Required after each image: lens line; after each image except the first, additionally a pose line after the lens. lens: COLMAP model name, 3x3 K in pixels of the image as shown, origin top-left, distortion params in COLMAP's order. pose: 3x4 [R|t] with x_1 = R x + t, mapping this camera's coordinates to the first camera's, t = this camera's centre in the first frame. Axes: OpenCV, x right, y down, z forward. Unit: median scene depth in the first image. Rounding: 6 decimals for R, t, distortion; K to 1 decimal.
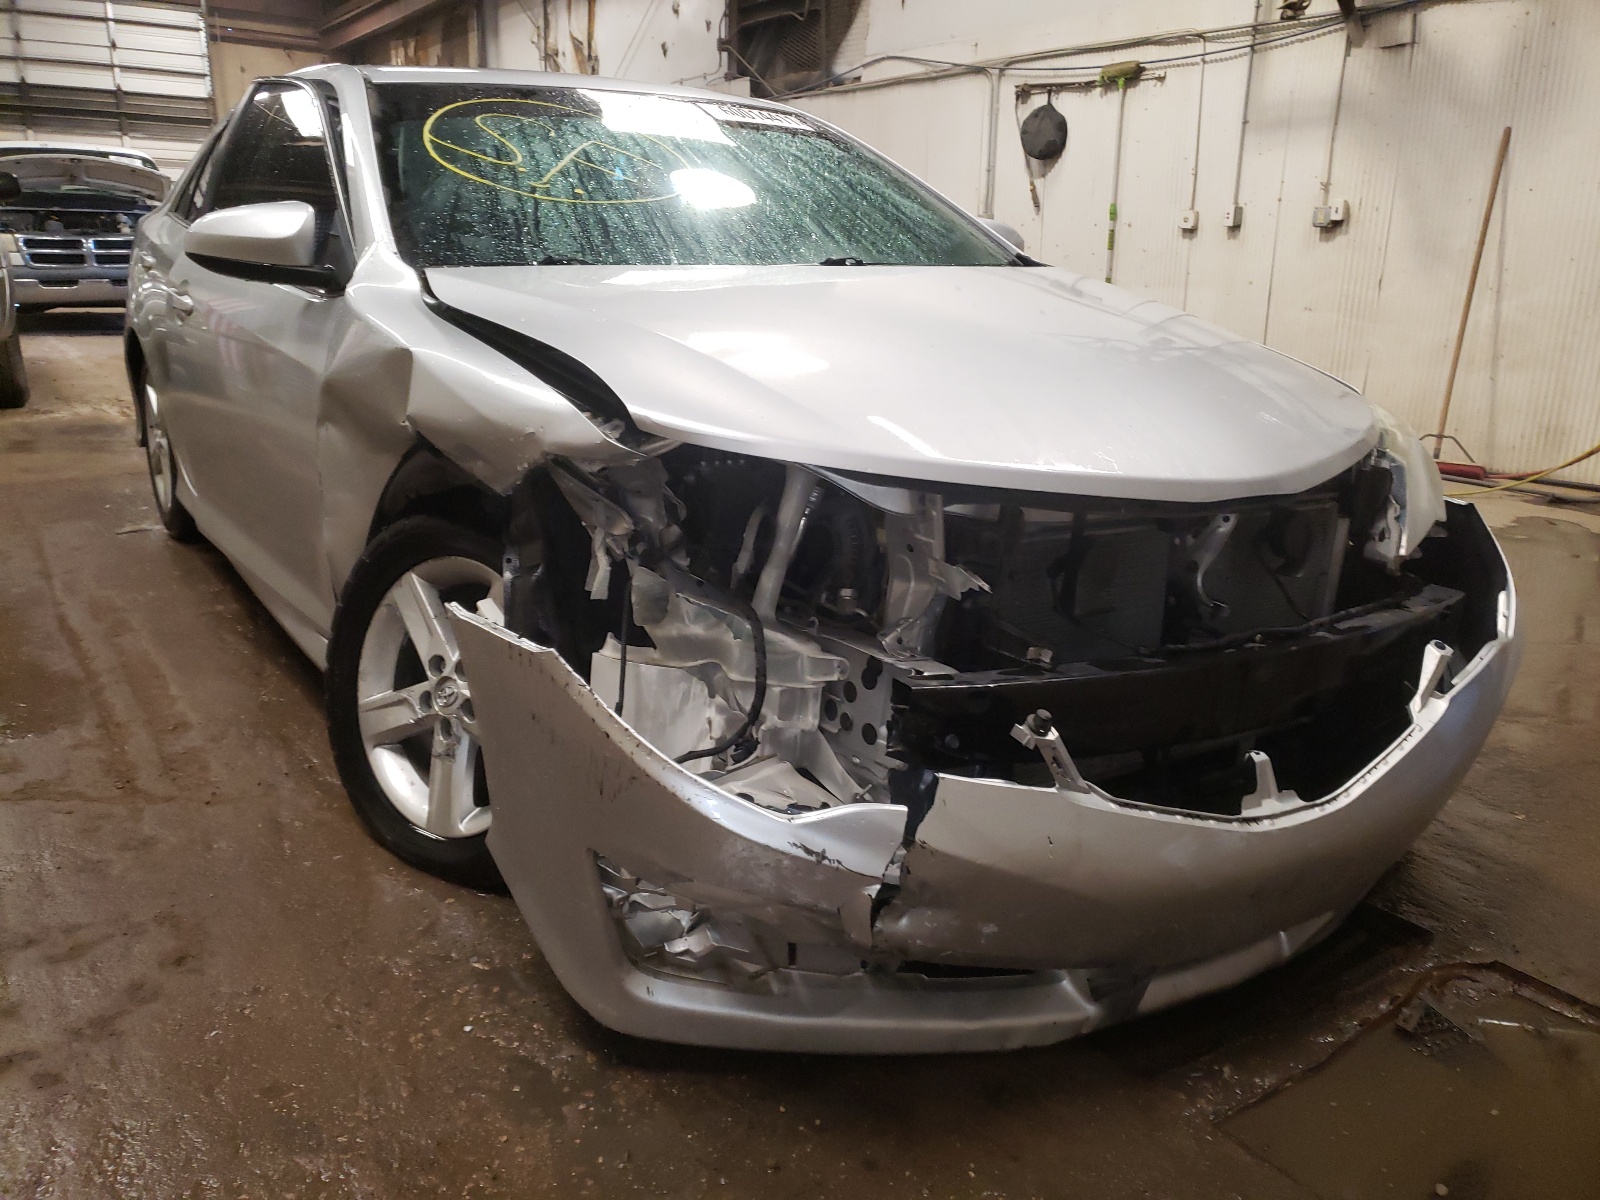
lens RADIAL K [[1188.3, 0, 801.1], [0, 1188.3, 588.6], [0, 0, 1]] dist [0.013079, -0.002555]
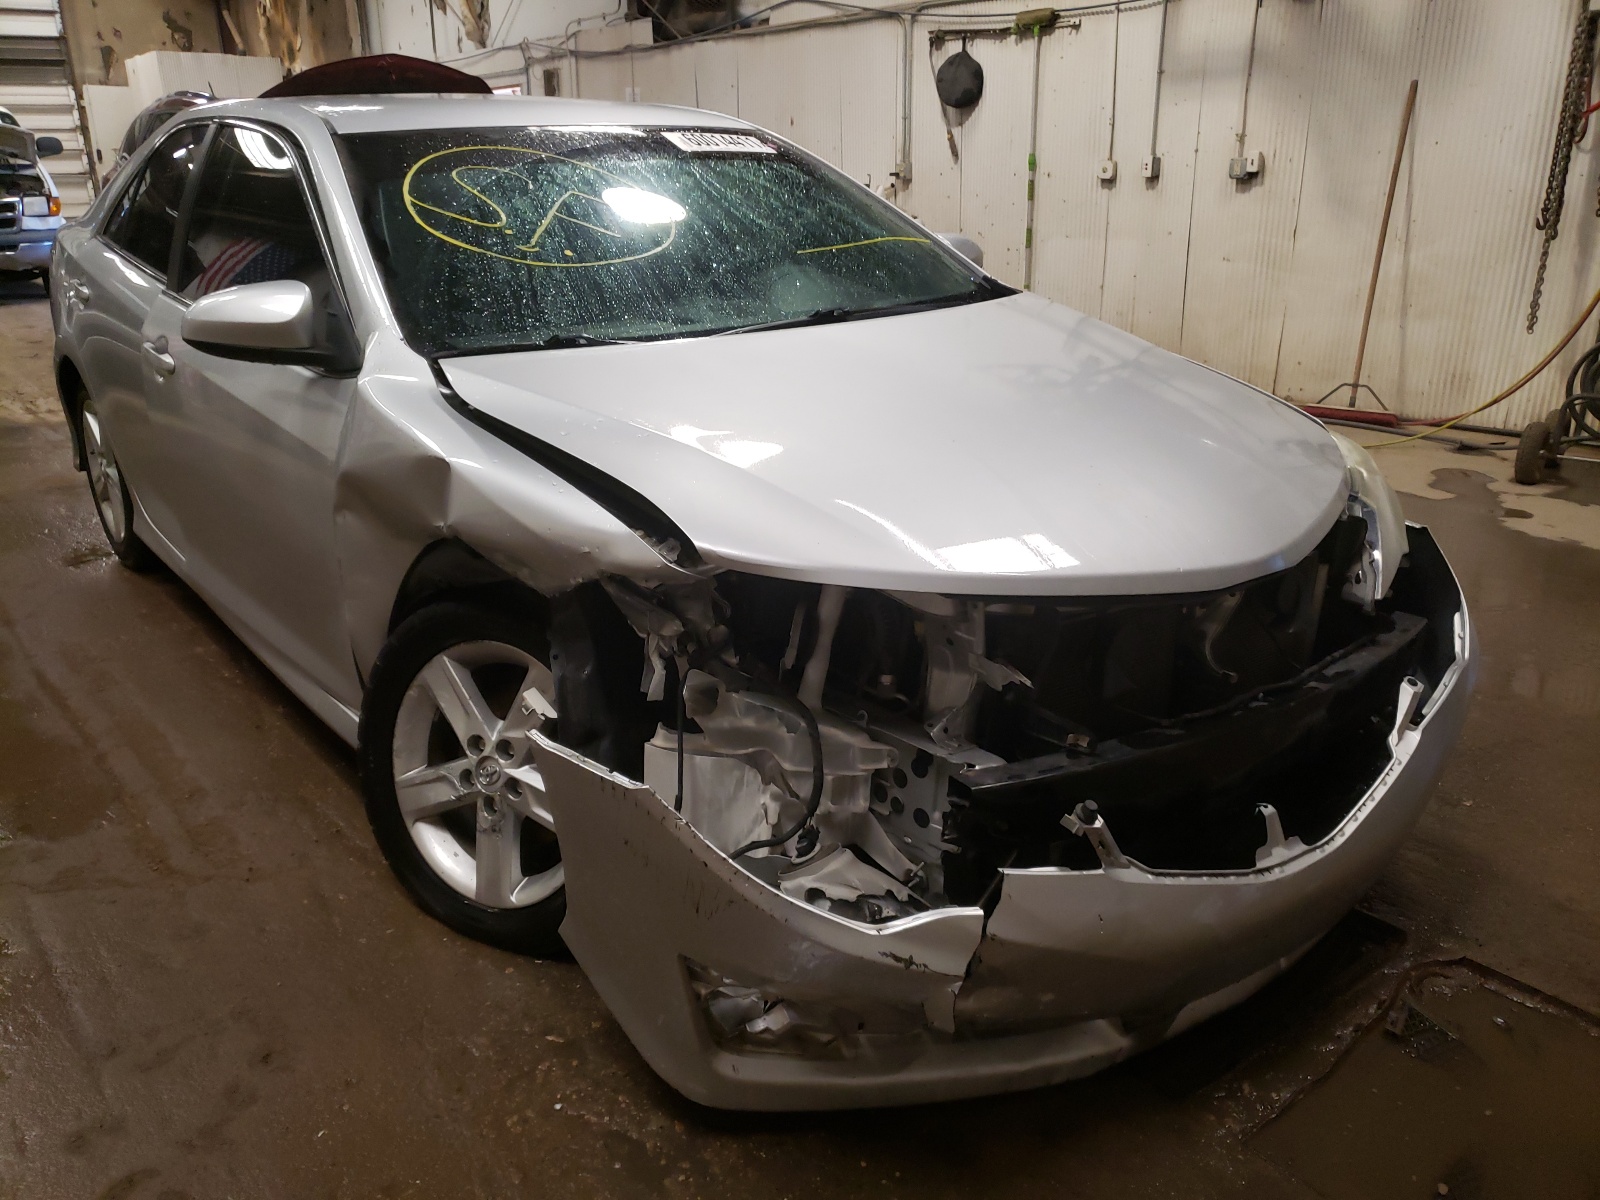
lens RADIAL K [[1190.4, 0, 800.0], [0, 1190.4, 600.0], [0, 0, 1]] dist [0.005637, 0.006152]
pose [[0.996114, -0.054022, 0.069562, -0.099153], [0.048951, 0.996156, 0.072640, -0.134500], [-0.073219, -0.068952, 0.994929, -0.047058]]
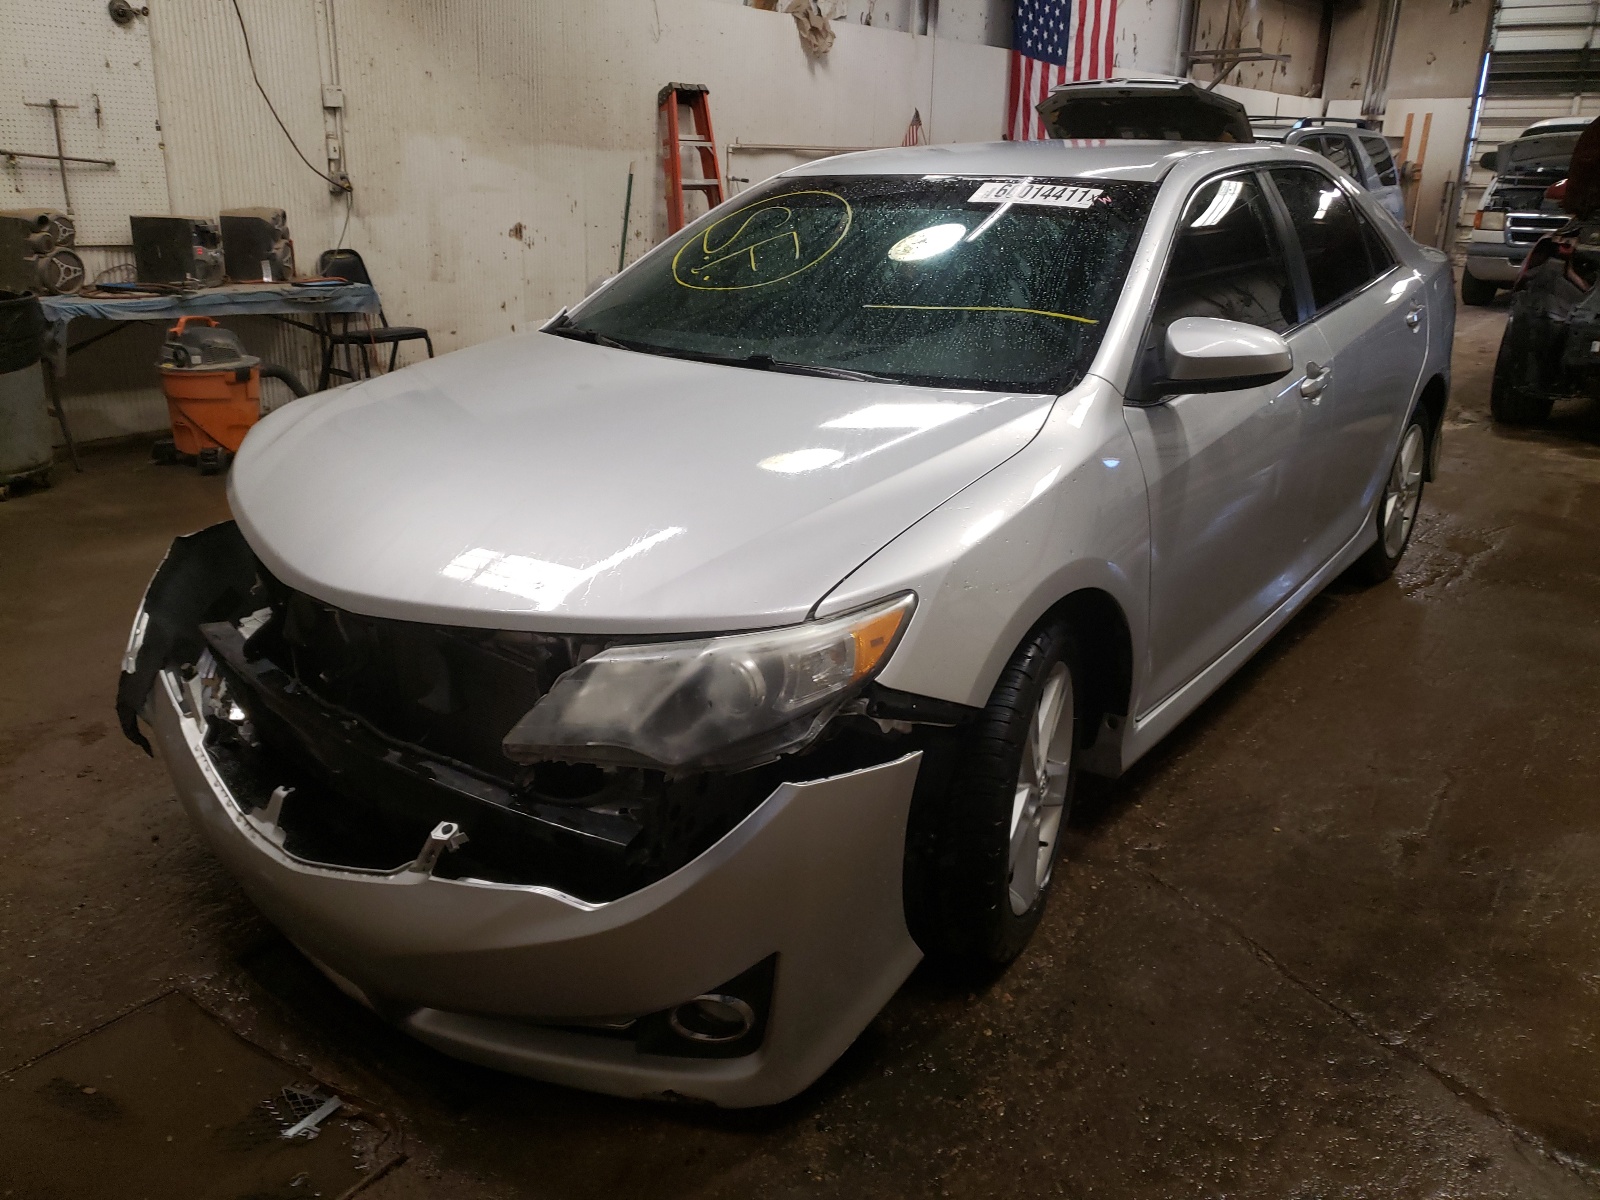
lens RADIAL K [[1265.8, 0, 864.5], [0, 1265.8, 591.5], [0, 0, 1]] dist [0.006844, 0.000057]
pose [[0.345717, 0.291701, -0.891846, 1.508427], [-0.271600, 0.940875, 0.202454, -0.433207], [0.898172, 0.172234, 0.404503, 0.850063]]
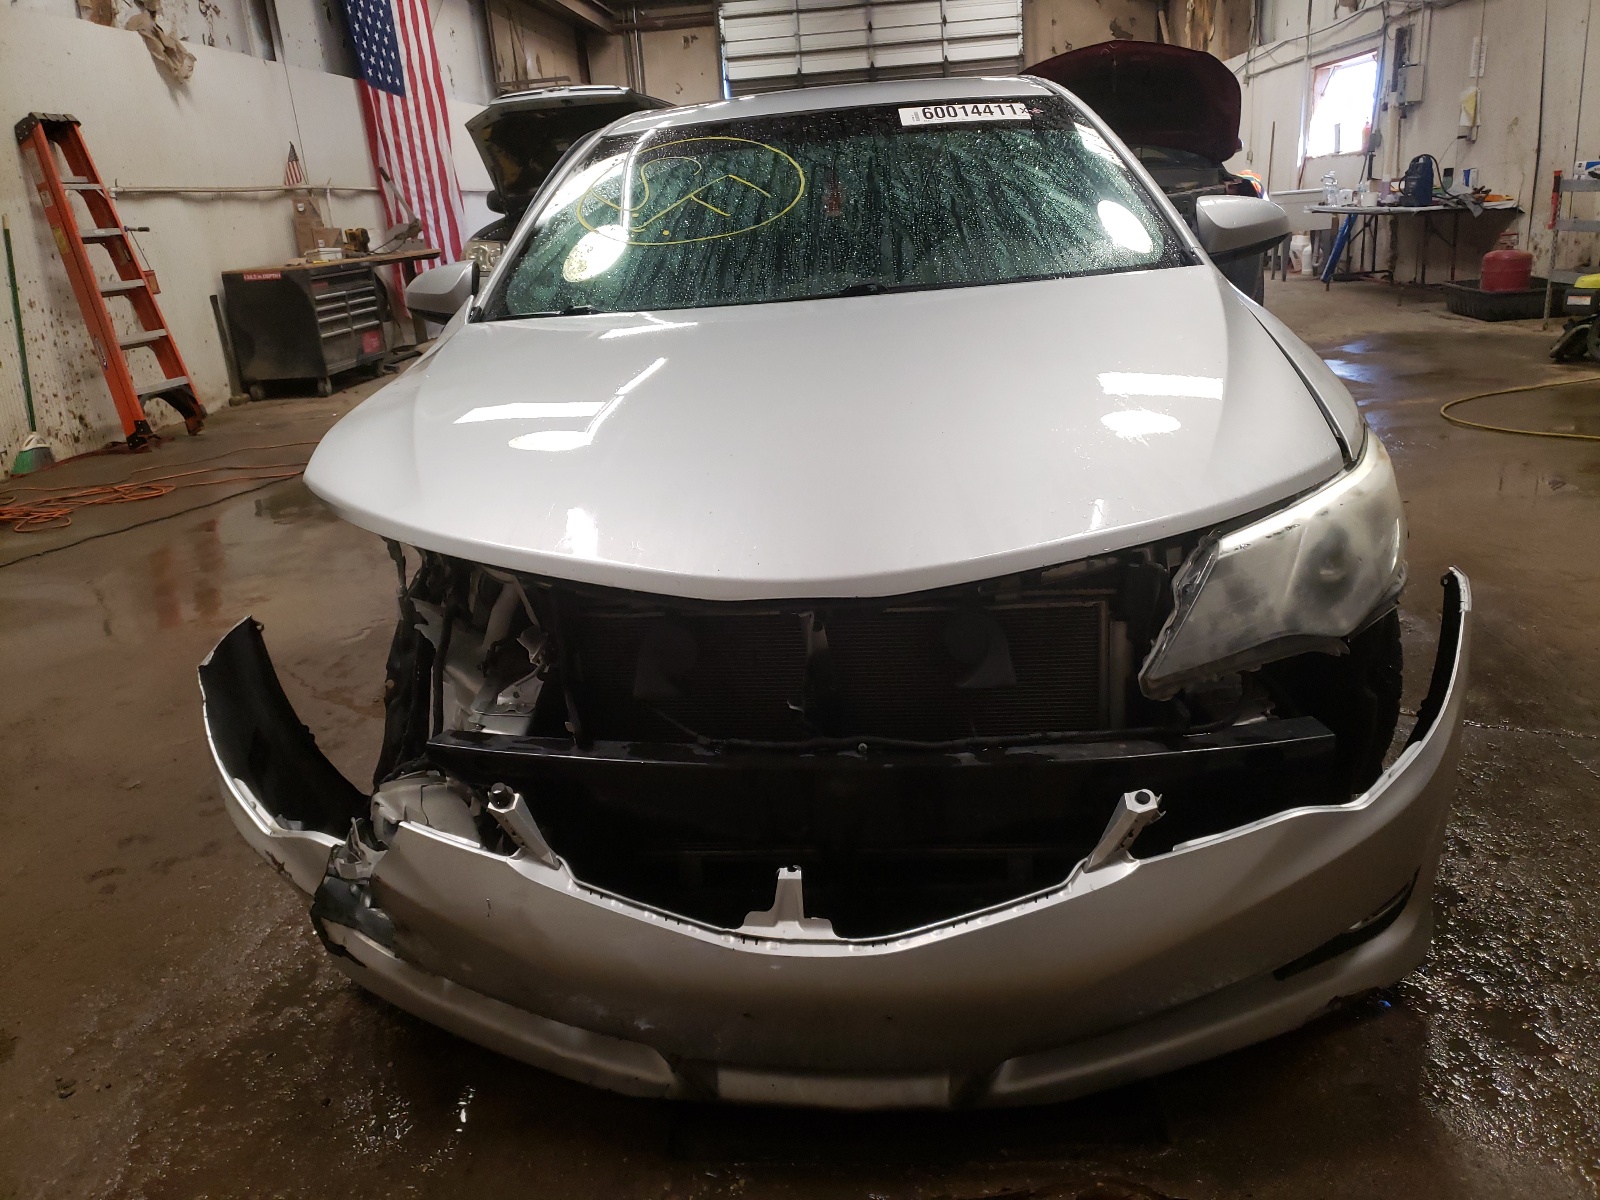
lens RADIAL K [[1208.9, 0, 874.1], [0, 1208.9, 599.7], [0, 0, 1]] dist [0.027508, -0.012542]
pose [[0.813362, 0.111954, -0.570884, 0.832693], [-0.074833, 0.993290, 0.088173, -0.140644], [0.576925, -0.028996, 0.816283, 0.236154]]
